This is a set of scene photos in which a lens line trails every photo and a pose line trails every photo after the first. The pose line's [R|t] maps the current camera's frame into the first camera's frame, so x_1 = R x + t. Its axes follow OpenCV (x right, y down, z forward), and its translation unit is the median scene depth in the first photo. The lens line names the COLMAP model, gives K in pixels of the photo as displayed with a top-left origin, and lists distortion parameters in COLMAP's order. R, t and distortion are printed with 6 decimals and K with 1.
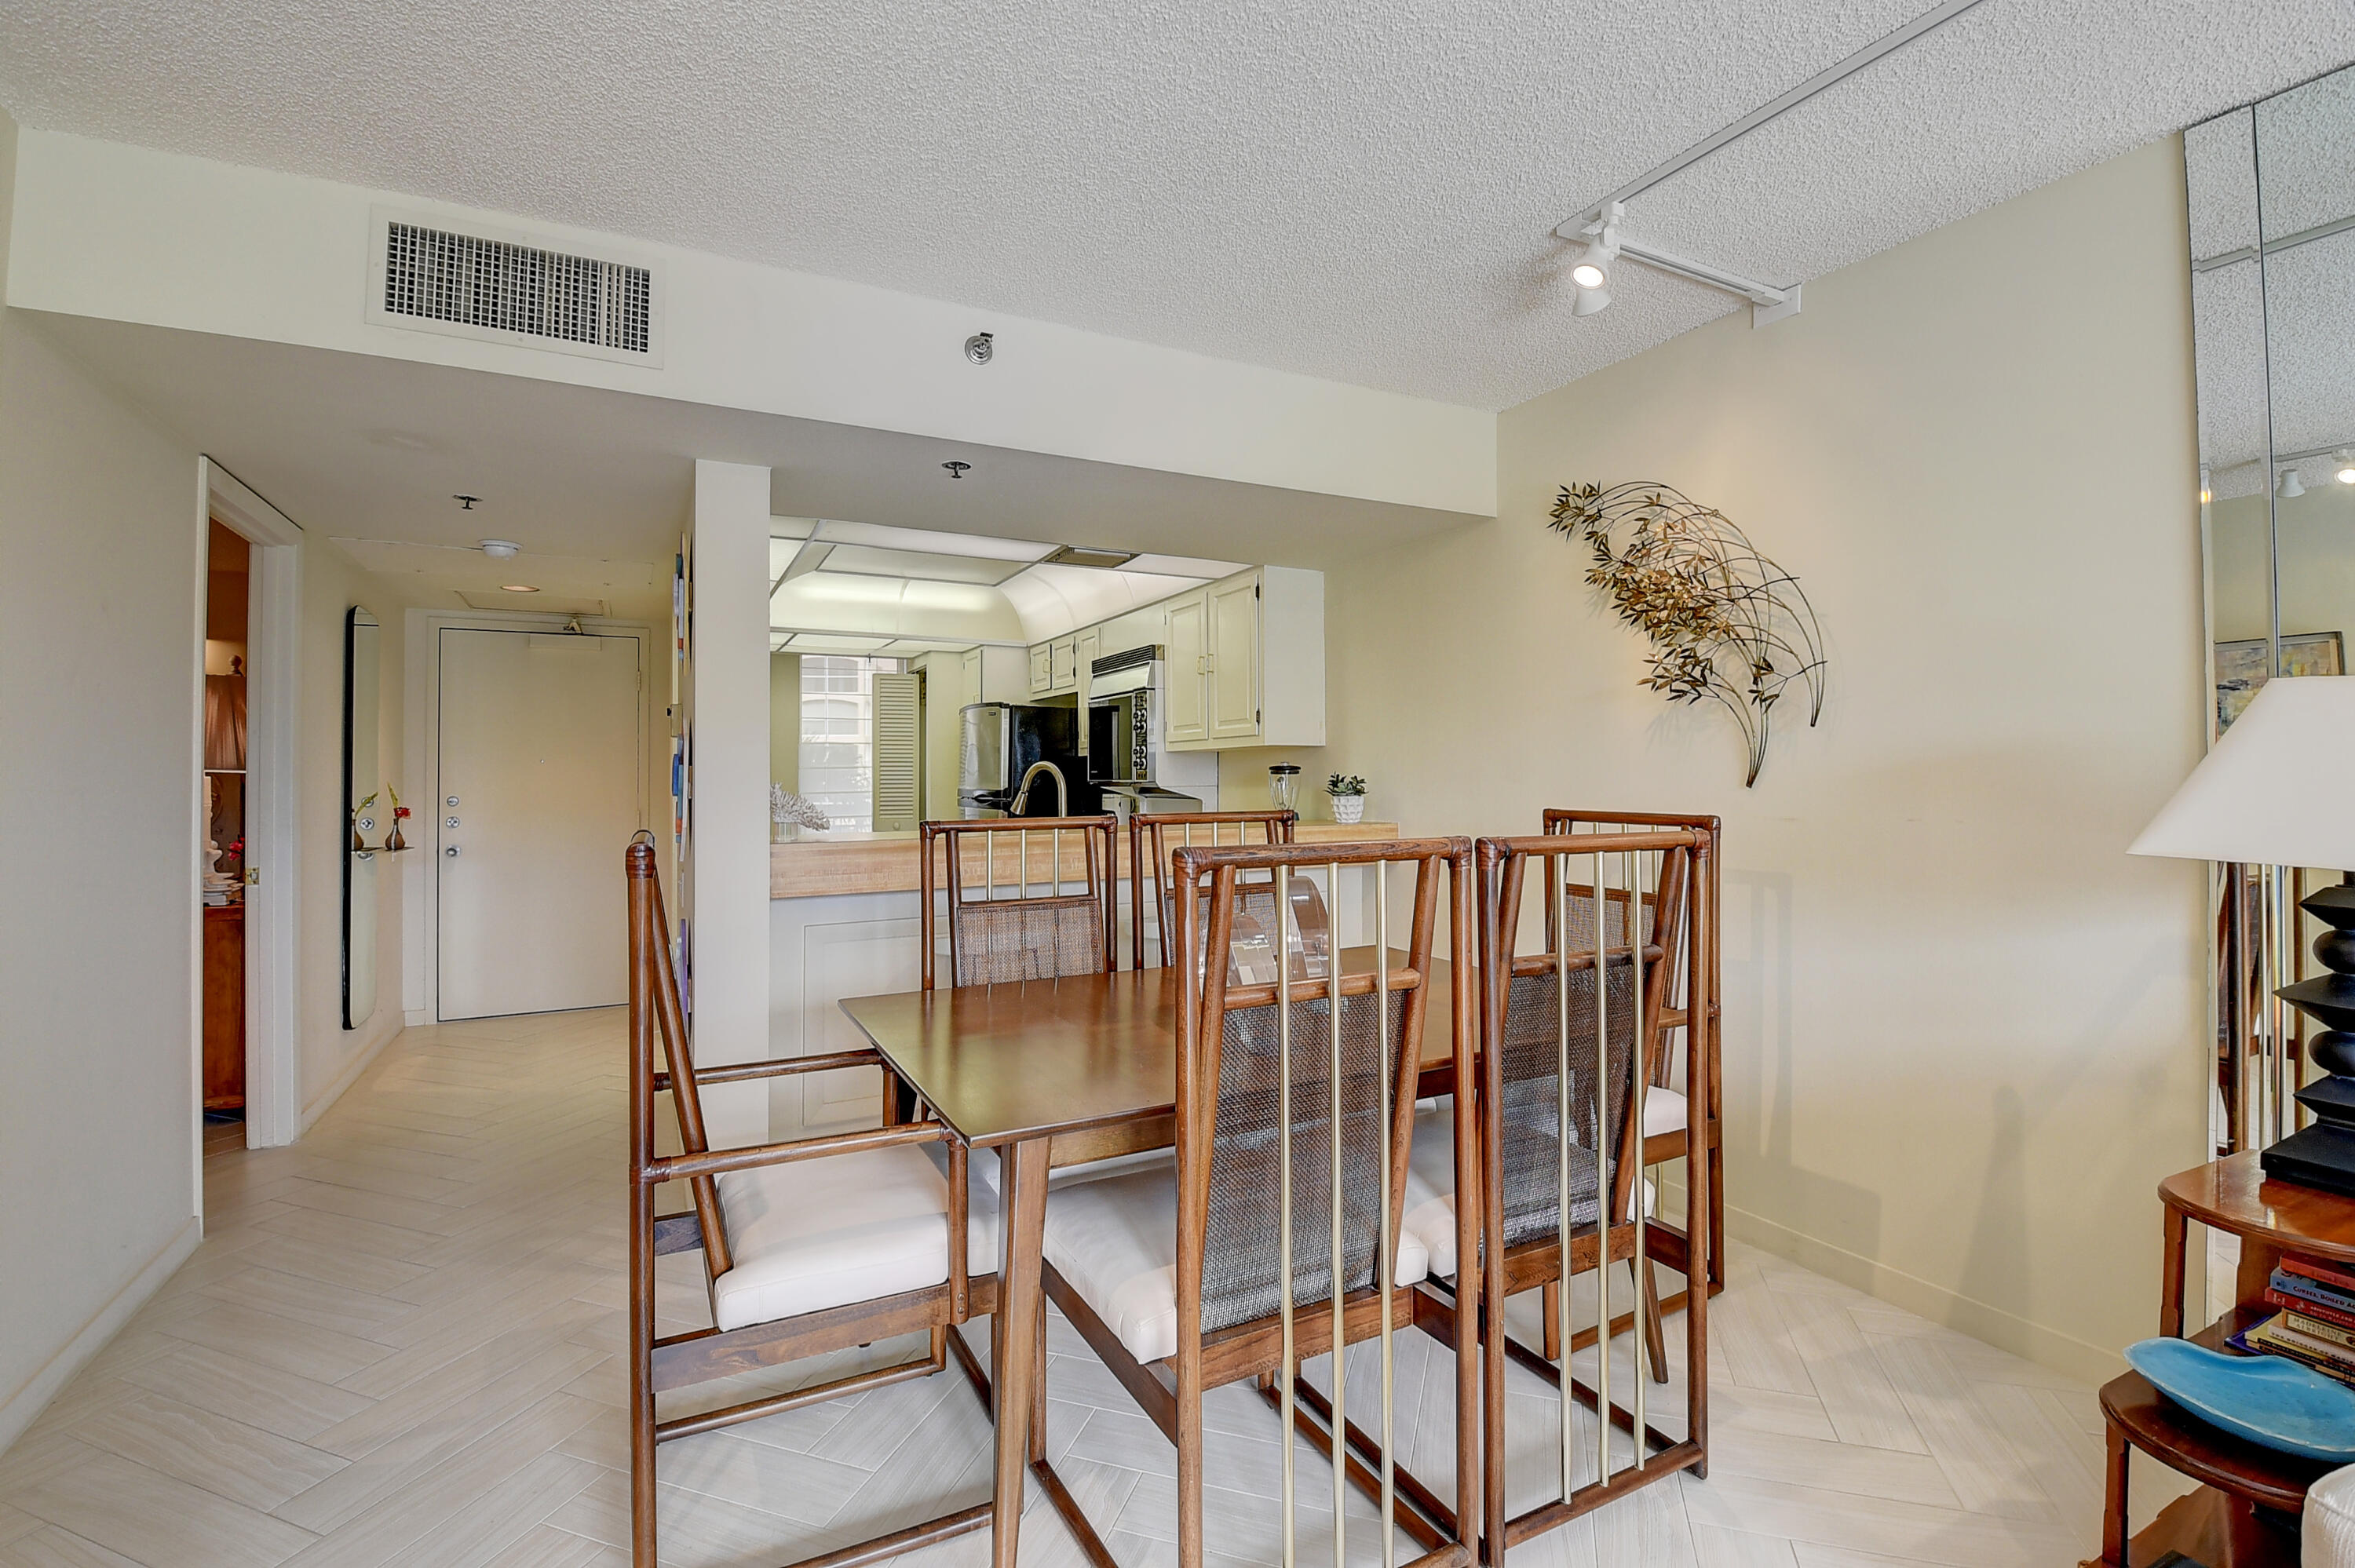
lens RADIAL K [[1035.1, 0, 1175.0], [0, 1035.1, 754.0], [0, 0, 1]] dist [0.012897, -0.031083]
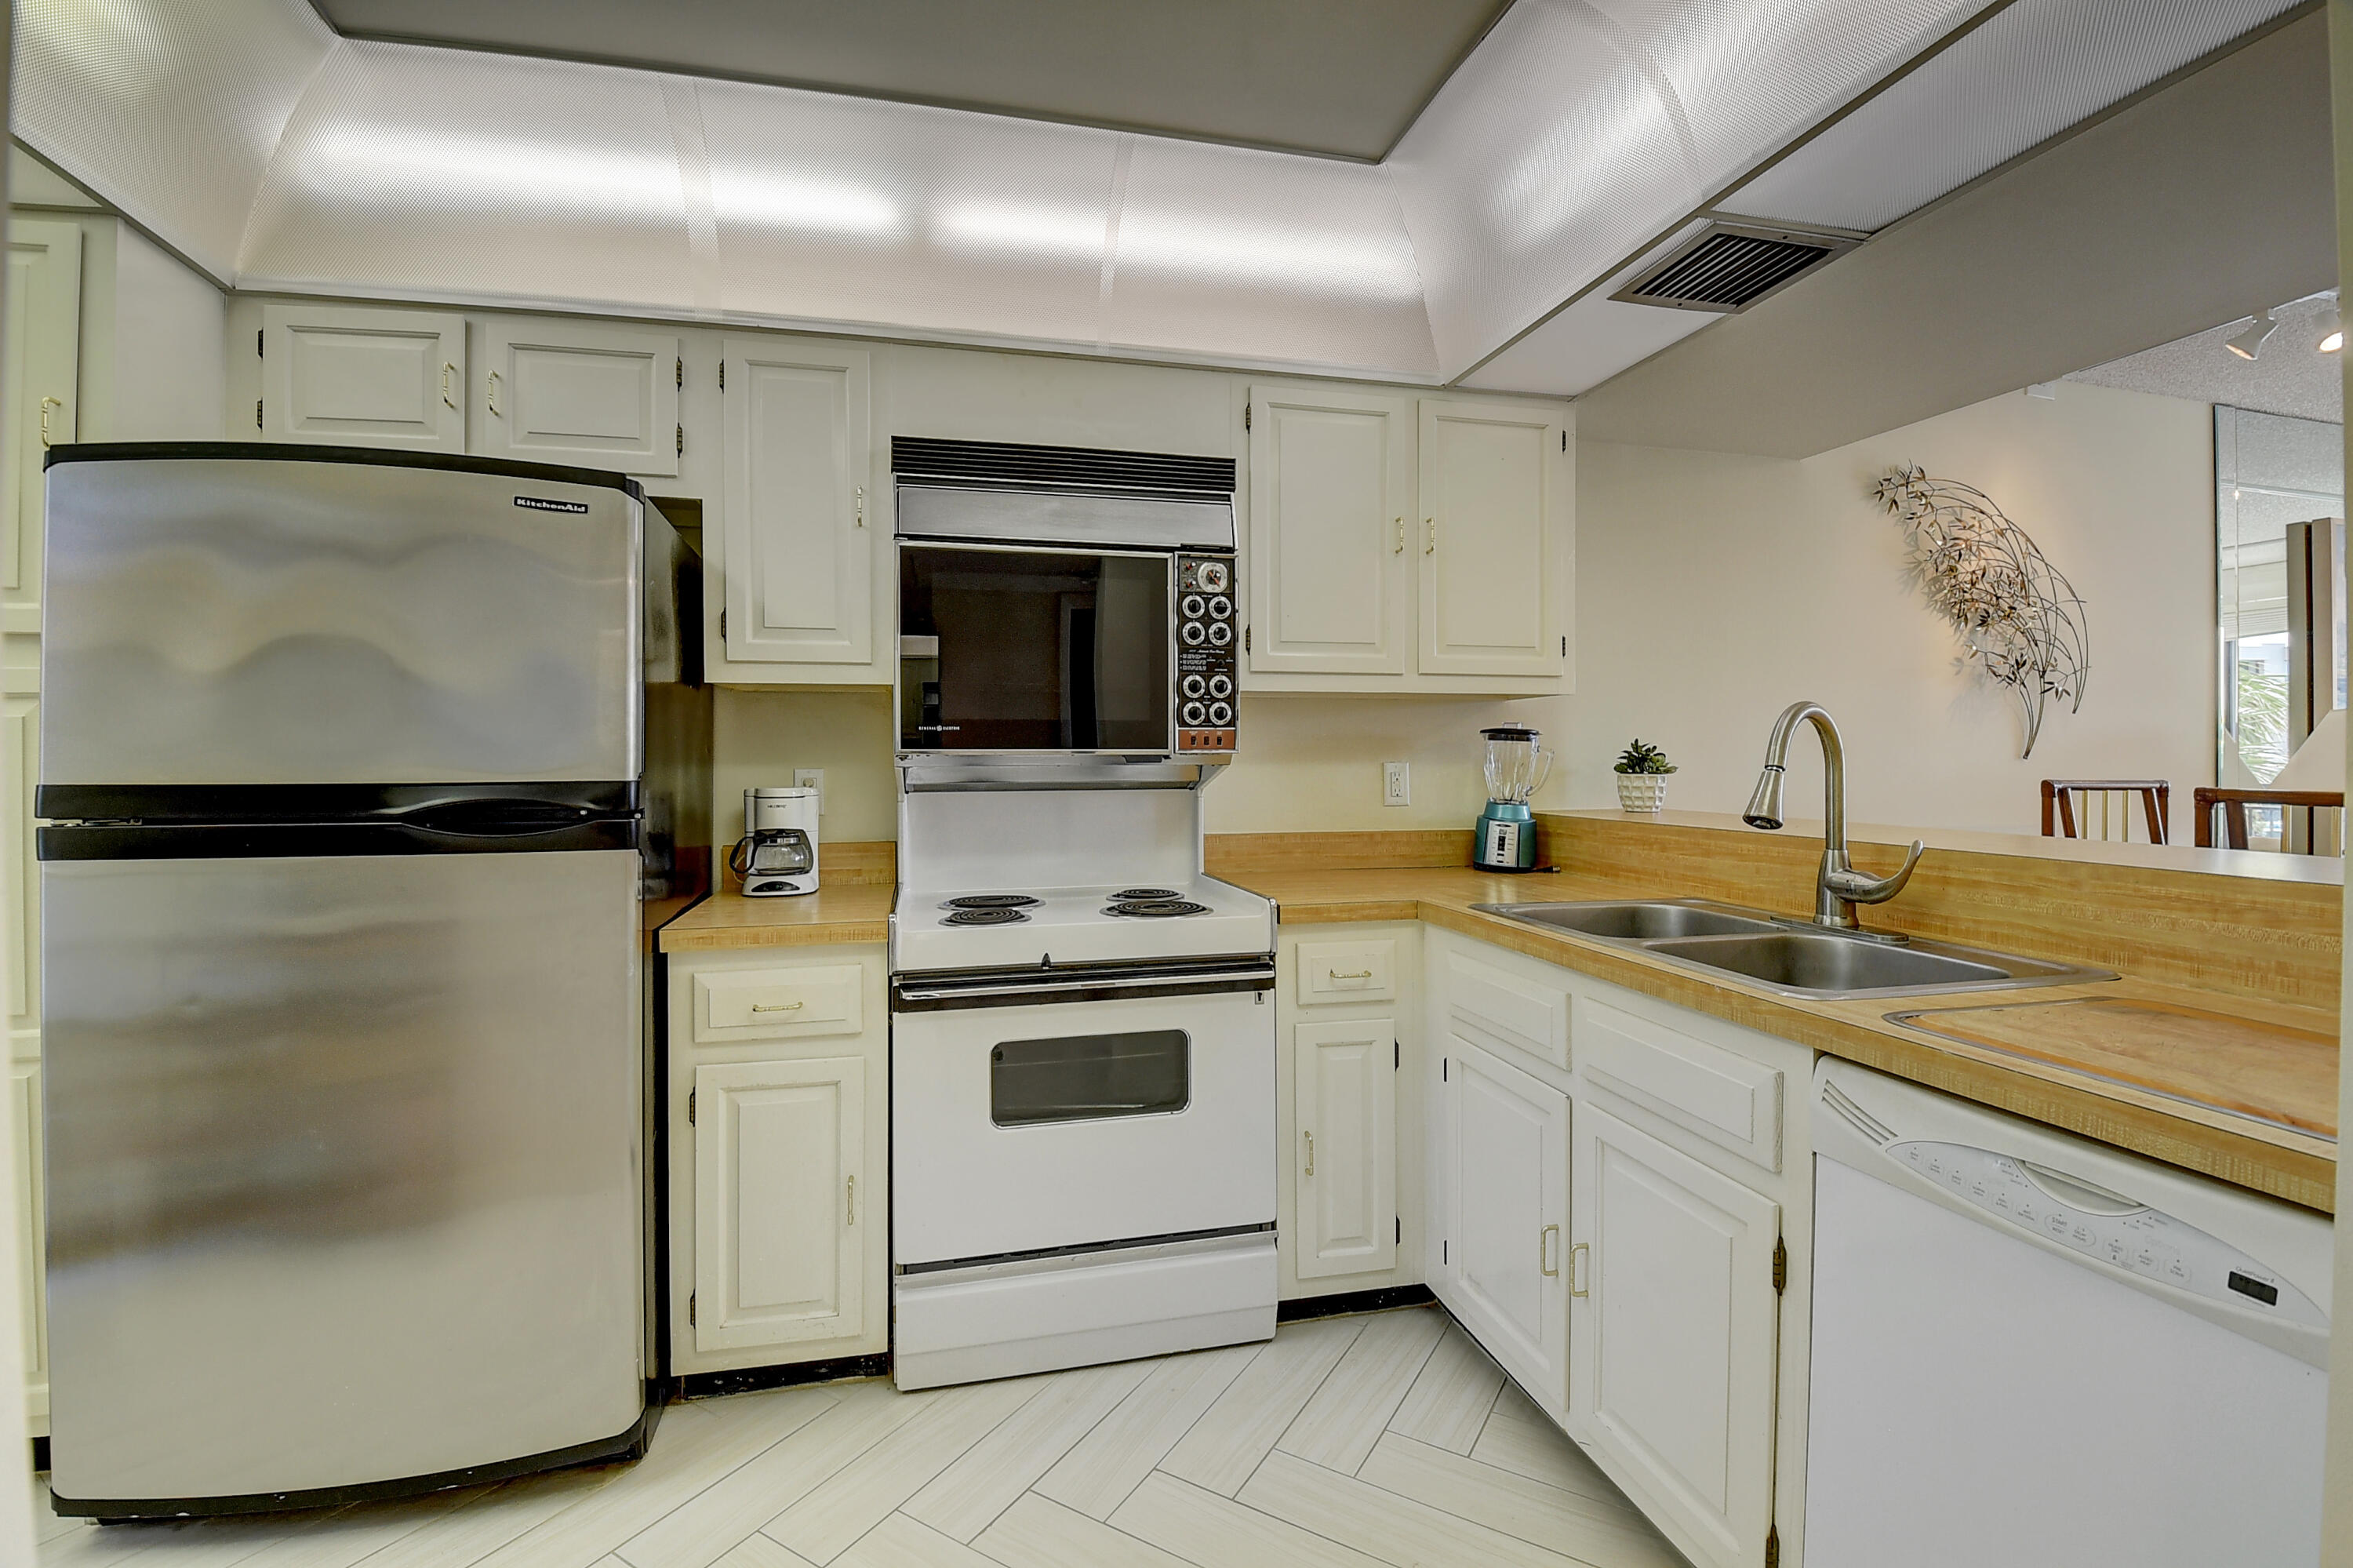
lens RADIAL K [[1035.0, 0, 1165.2], [0, 1035.0, 756.8], [0, 0, 1]] dist [0.016418, -0.030696]
pose [[0.238821, 0.005208, 0.971050, -0.871750], [-0.023543, 0.999723, 0.000429, 0.051800], [-0.970778, -0.022964, 0.238878, 1.651242]]
